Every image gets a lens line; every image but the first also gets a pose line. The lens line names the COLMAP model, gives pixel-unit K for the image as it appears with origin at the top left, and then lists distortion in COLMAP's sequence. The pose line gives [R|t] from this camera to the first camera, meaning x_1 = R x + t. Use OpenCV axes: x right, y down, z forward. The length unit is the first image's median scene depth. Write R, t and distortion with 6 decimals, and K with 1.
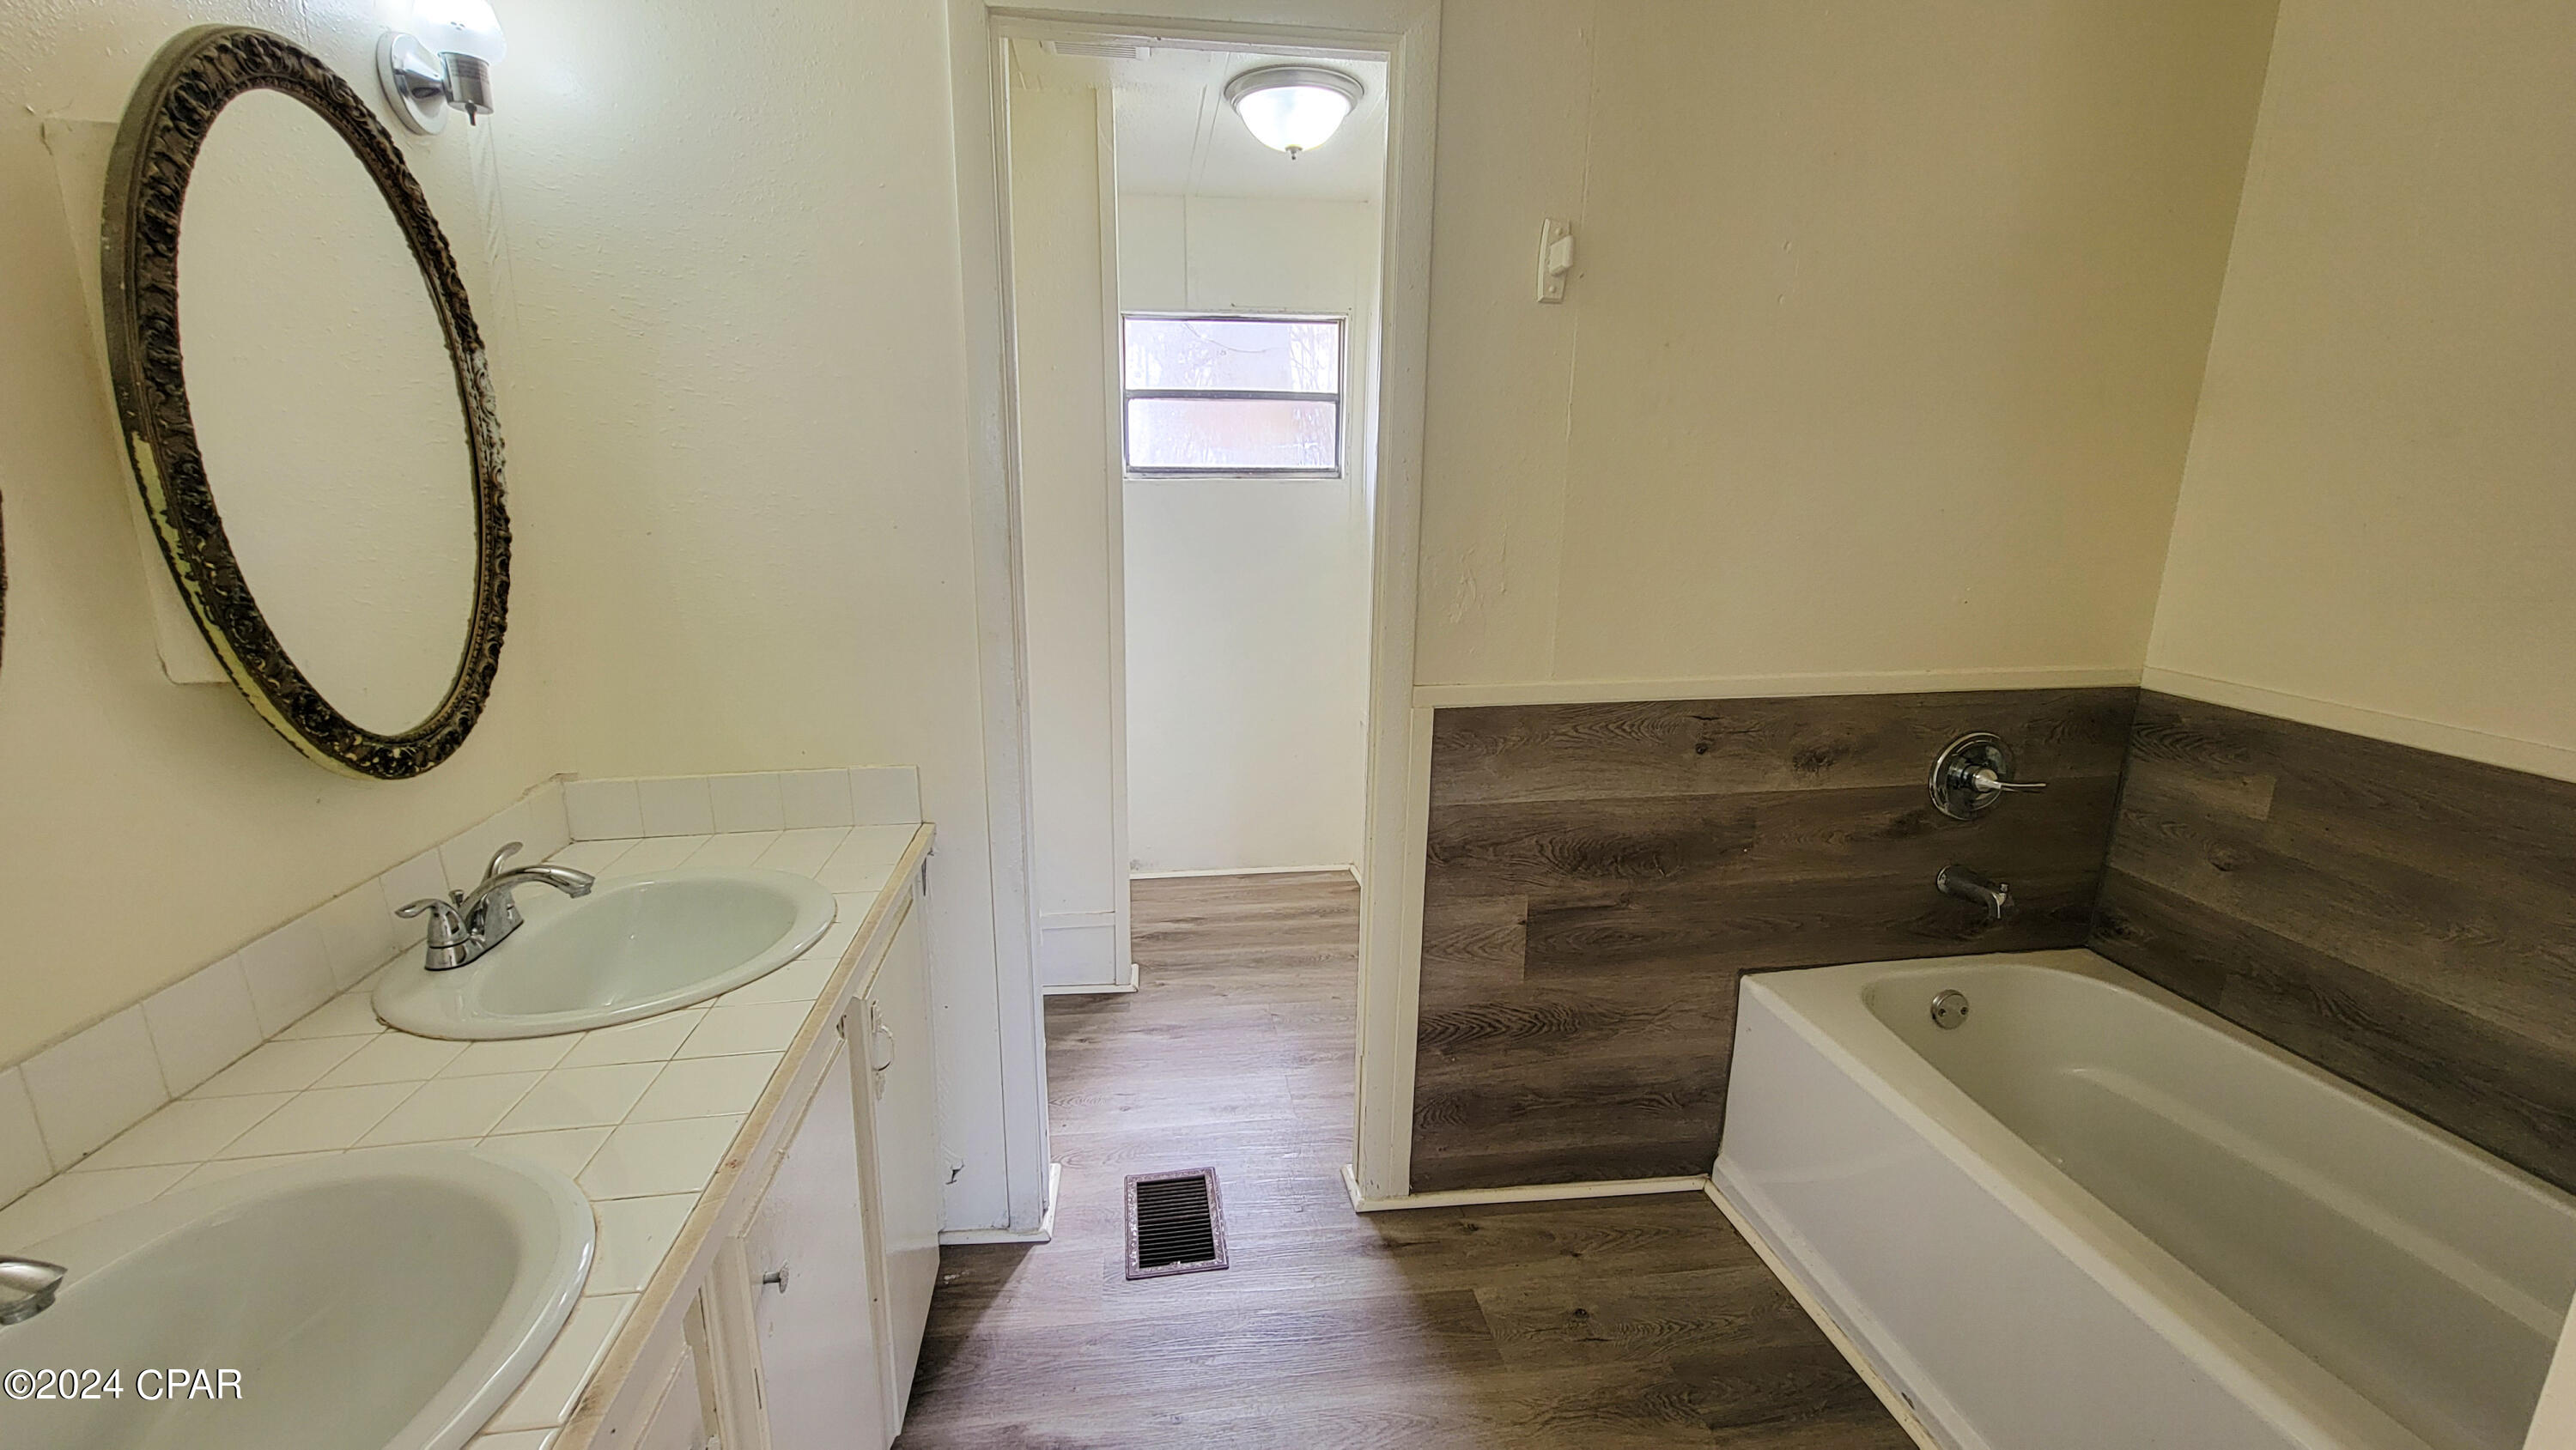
lens RADIAL K [[1049.1, 0, 1277.8], [0, 1049.1, 735.4], [0, 0, 1]] dist [-0.003707, 0.001302]
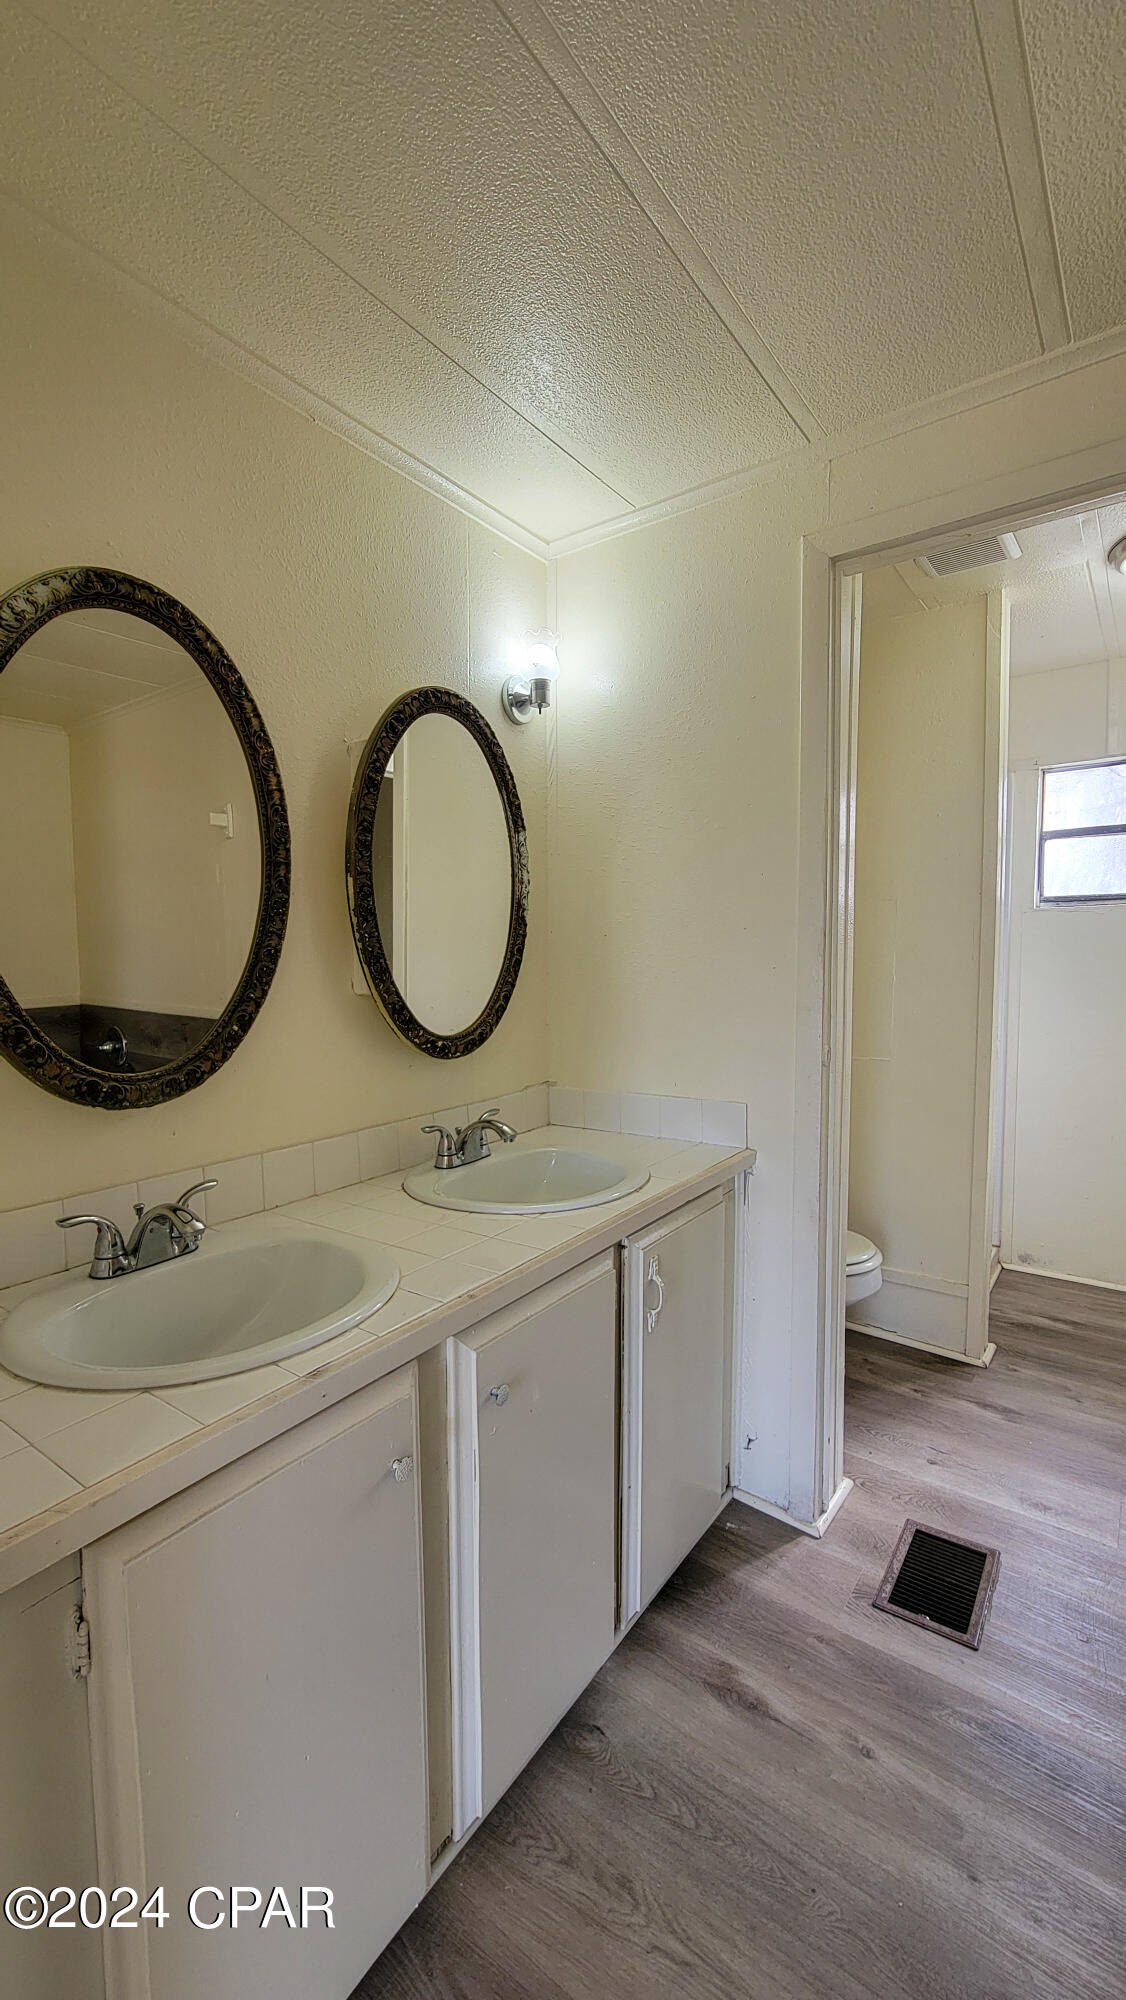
lens RADIAL K [[814.6, 0, 551.0], [0, 814.6, 993.3], [0, 0, 1]] dist [-0.003707, 0.001302]
pose [[0.717922, 0.026140, -0.695632, 0.225007], [-0.142975, 0.983527, -0.110598, 0.046832], [0.681283, 0.178859, 0.709833, 0.080798]]
